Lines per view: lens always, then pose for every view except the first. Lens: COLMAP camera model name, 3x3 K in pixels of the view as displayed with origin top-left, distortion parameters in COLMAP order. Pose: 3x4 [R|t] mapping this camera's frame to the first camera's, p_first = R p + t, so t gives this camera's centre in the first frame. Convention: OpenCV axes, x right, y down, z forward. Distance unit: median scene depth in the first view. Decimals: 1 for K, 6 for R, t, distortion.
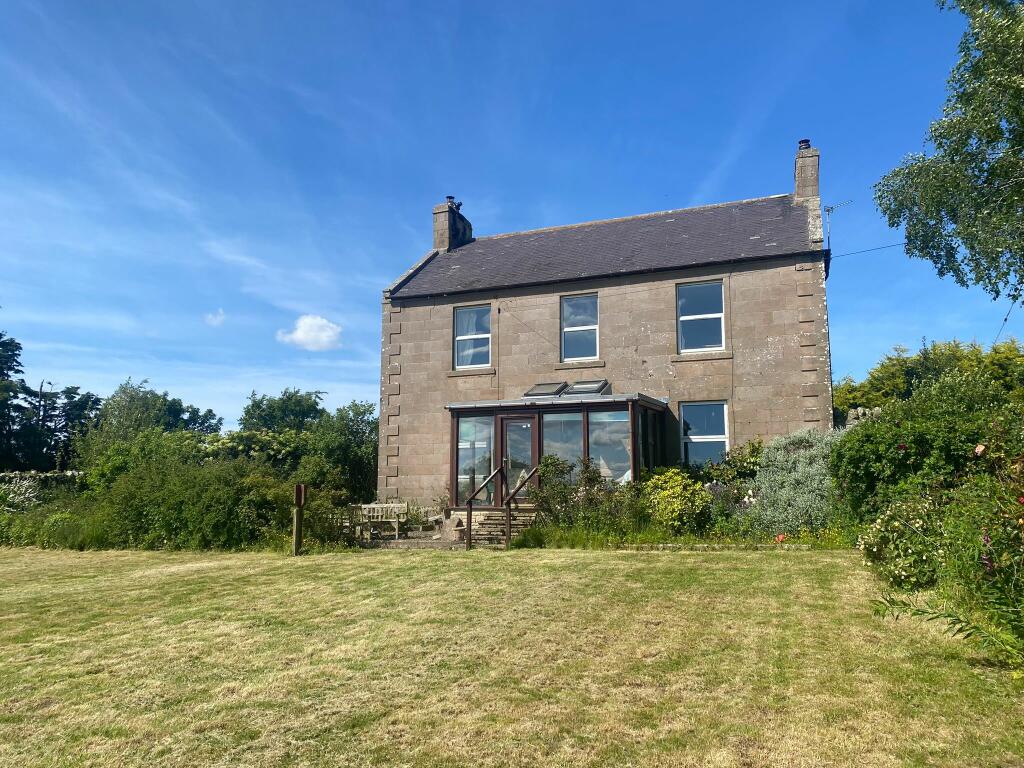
lens RADIAL K [[780.7, 0, 513.2], [0, 780.7, 382.9], [0, 0, 1]] dist [0.026699, -0.024071]
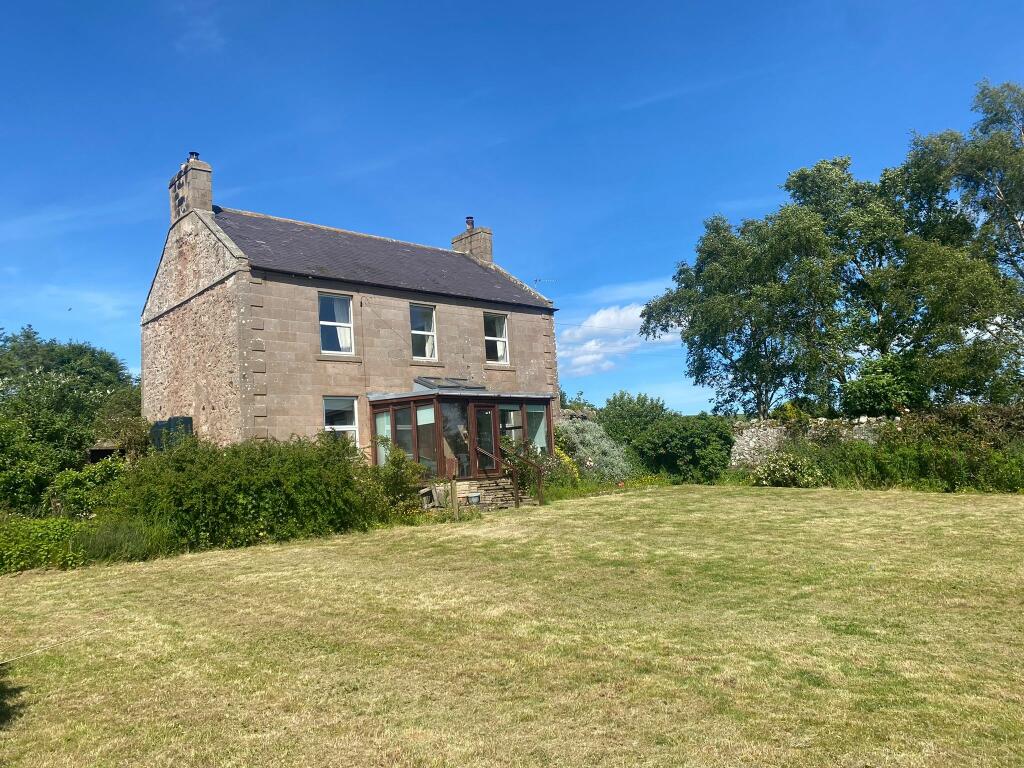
lens RADIAL K [[780.7, 0, 513.8], [0, 780.7, 385.4], [0, 0, 1]] dist [0.026699, -0.024071]
pose [[0.410108, 0.071779, 0.909208, -0.896915], [-0.068736, 0.996496, -0.047666, 0.055749], [-0.909443, -0.042947, 0.413604, 0.351963]]
